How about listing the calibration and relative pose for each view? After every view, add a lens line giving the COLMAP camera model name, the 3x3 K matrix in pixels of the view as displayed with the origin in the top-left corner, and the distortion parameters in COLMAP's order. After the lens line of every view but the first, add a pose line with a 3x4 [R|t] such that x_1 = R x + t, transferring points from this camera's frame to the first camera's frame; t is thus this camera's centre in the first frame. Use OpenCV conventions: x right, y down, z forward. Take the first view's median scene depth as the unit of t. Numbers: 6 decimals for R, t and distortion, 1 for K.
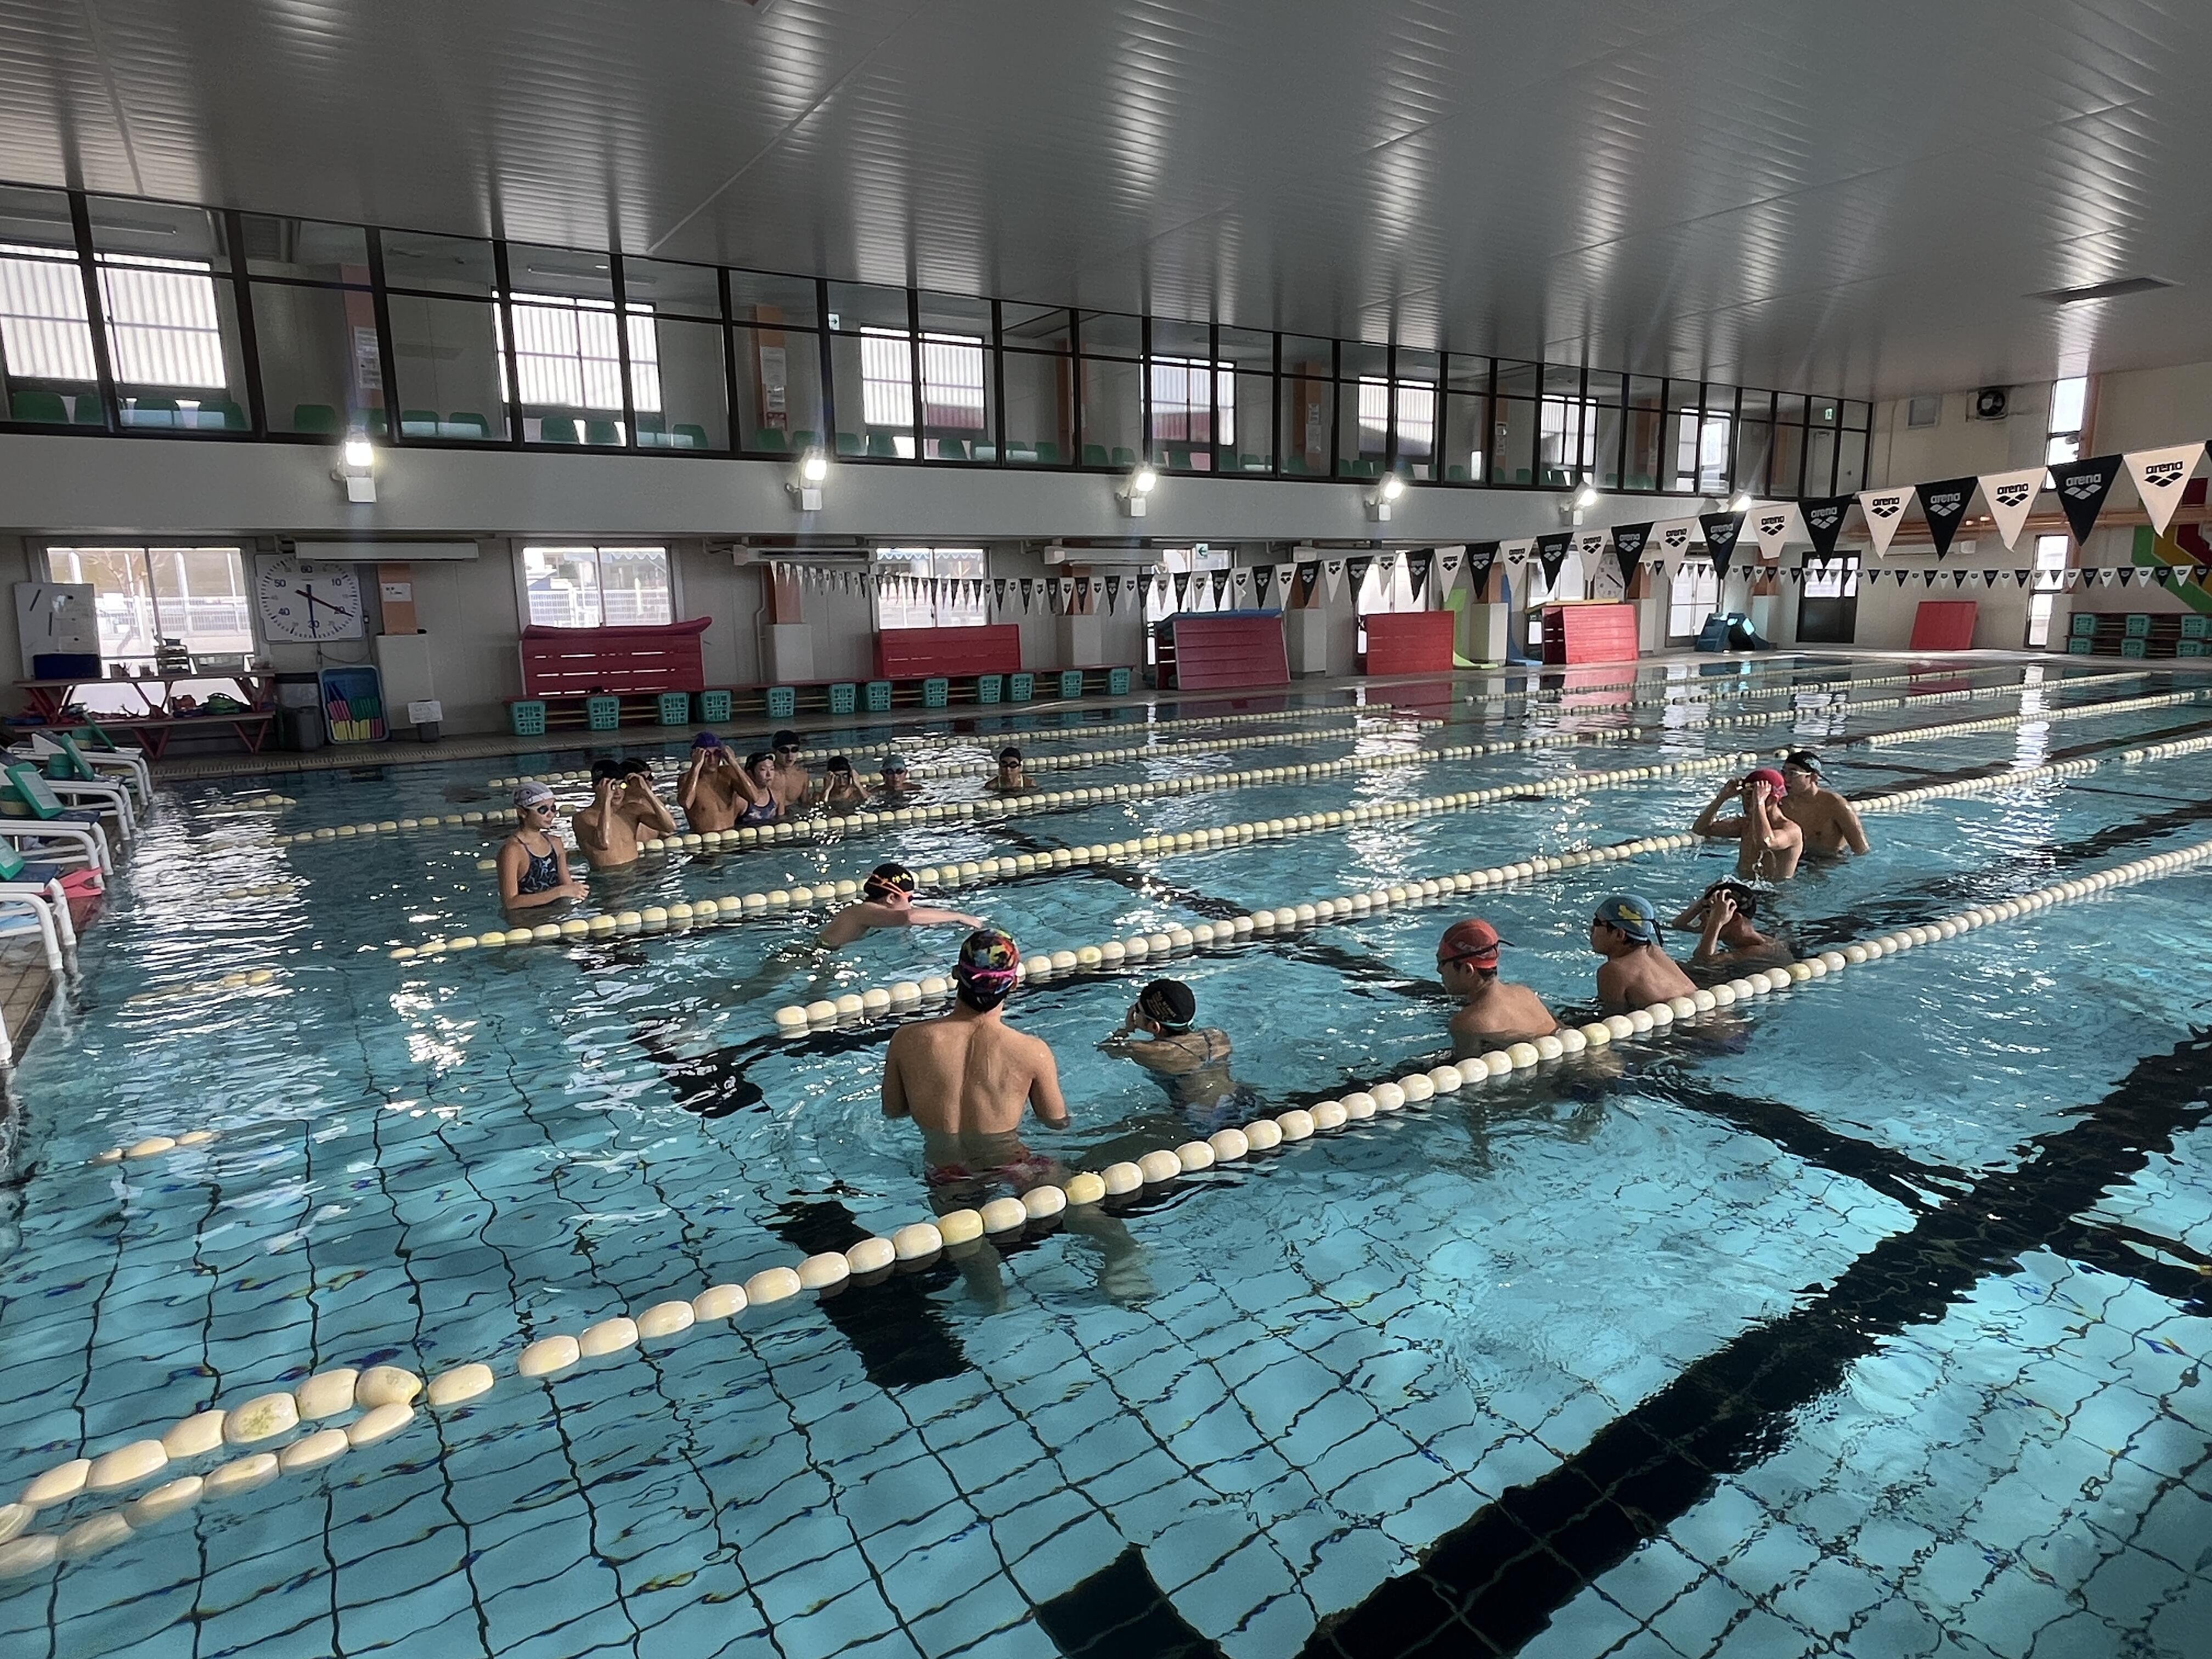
lens RADIAL K [[1281.3, 0, 1097.1], [0, 1281.3, 808.6], [0, 0, 1]] dist [0.001856, -0.004135]
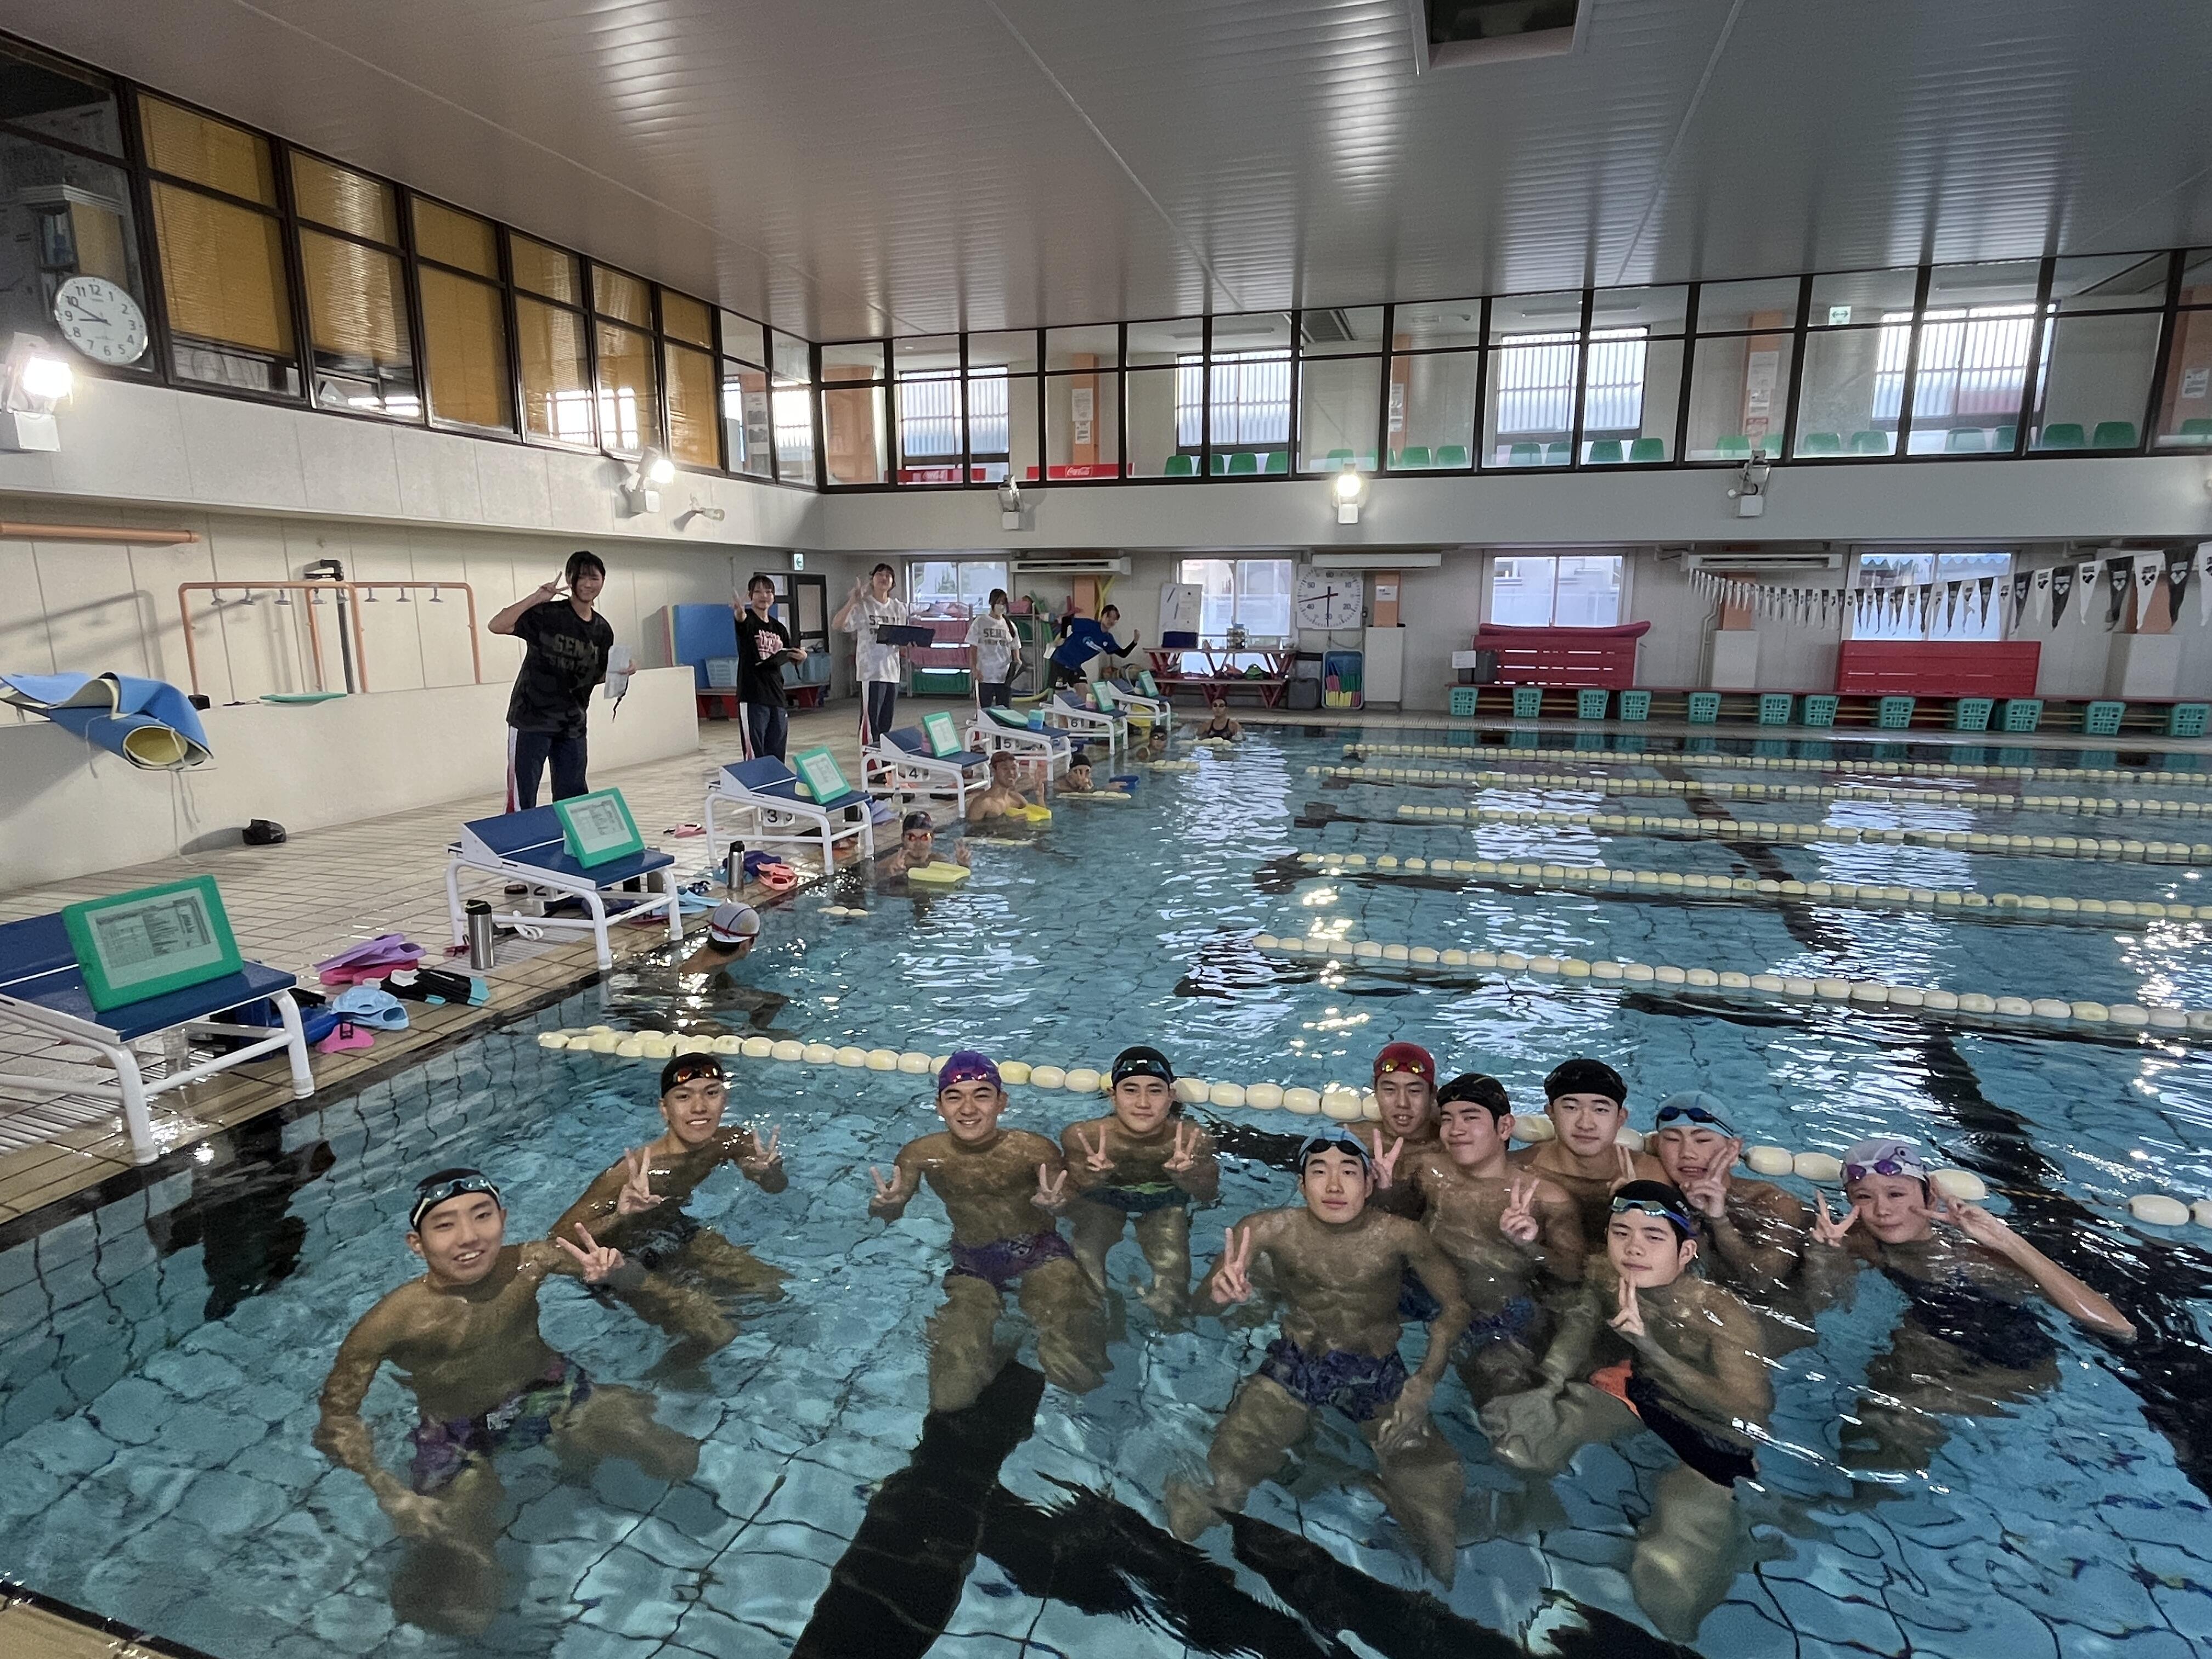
lens RADIAL K [[1118.7, 0, 1156.3], [0, 1118.7, 817.7], [0, 0, 1]] dist [-0.009476, -0.001185]
pose [[0.659958, 0.160865, -0.733879, 0.155975], [-0.138430, 0.986121, 0.091670, -0.020456], [0.738439, 0.041092, 0.673067, 0.099948]]
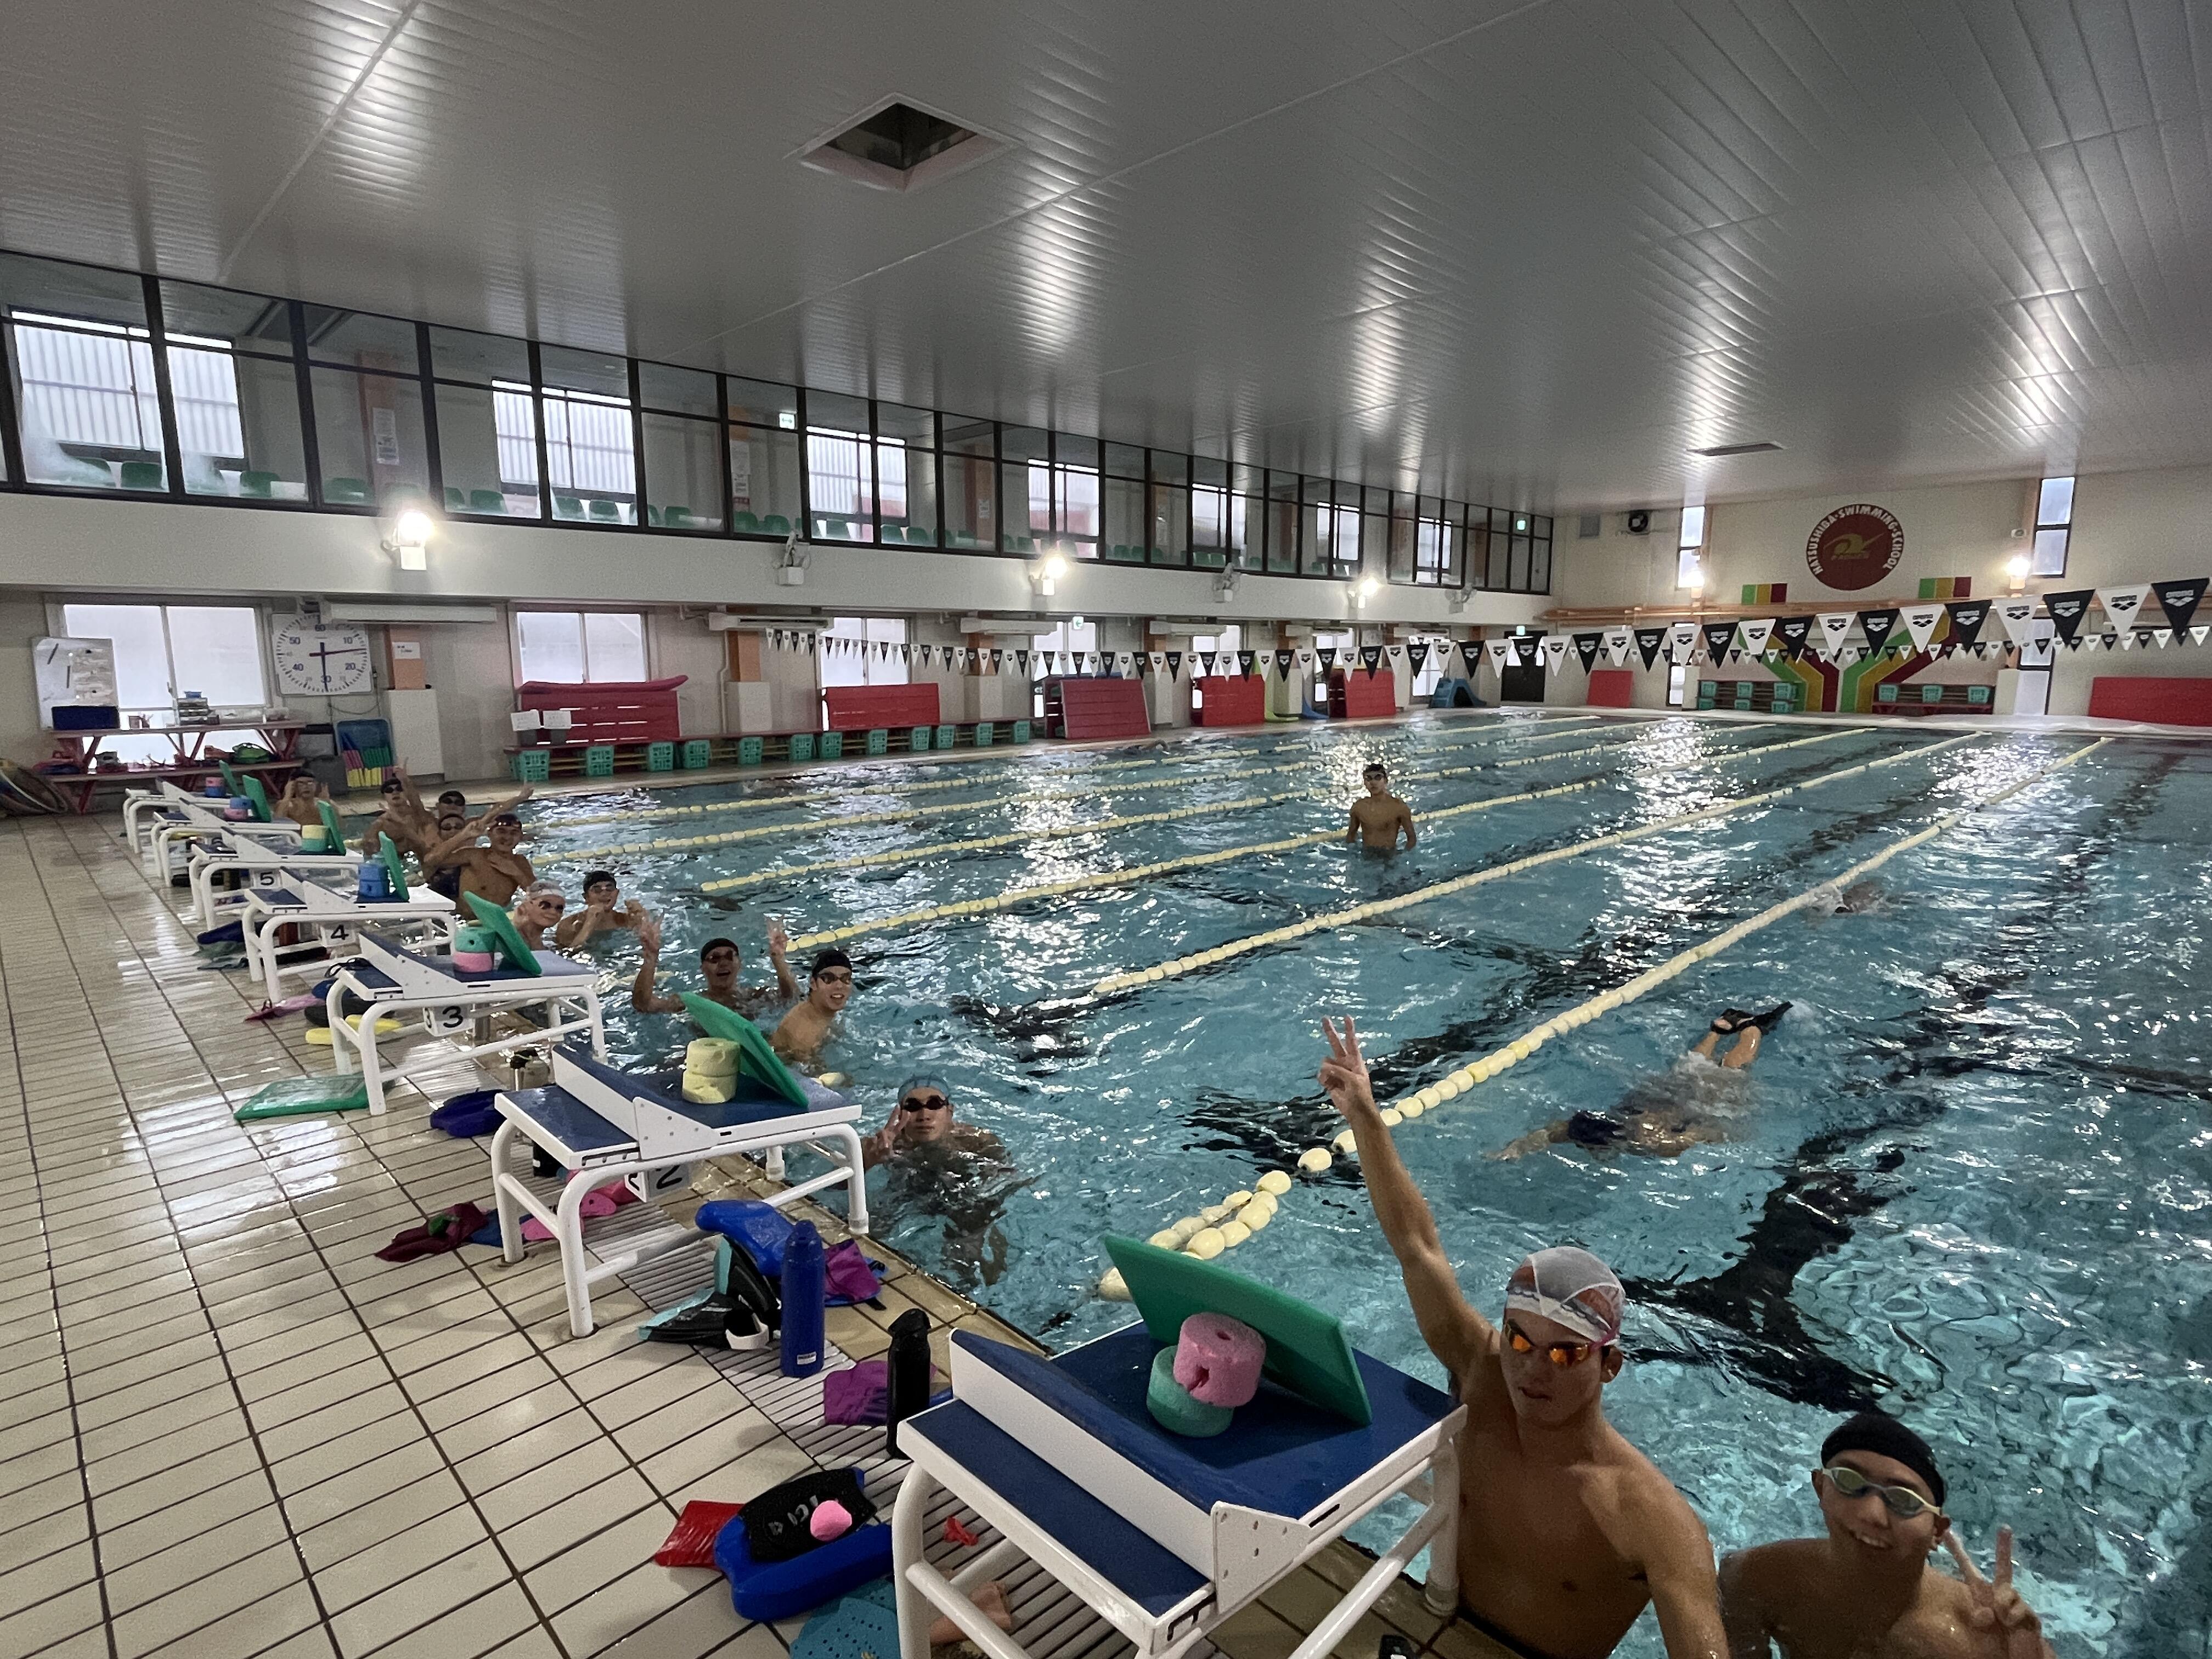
lens RADIAL K [[1168.0, 0, 1091.3], [0, 1168.0, 838.5], [0, 0, 1]] dist [-0.000841, -0.001000]
pose [[0.977064, -0.021899, 0.211816, -0.201001], [0.024580, 0.999648, -0.010028, 0.016688], [-0.211522, 0.015005, 0.977258, -0.099111]]
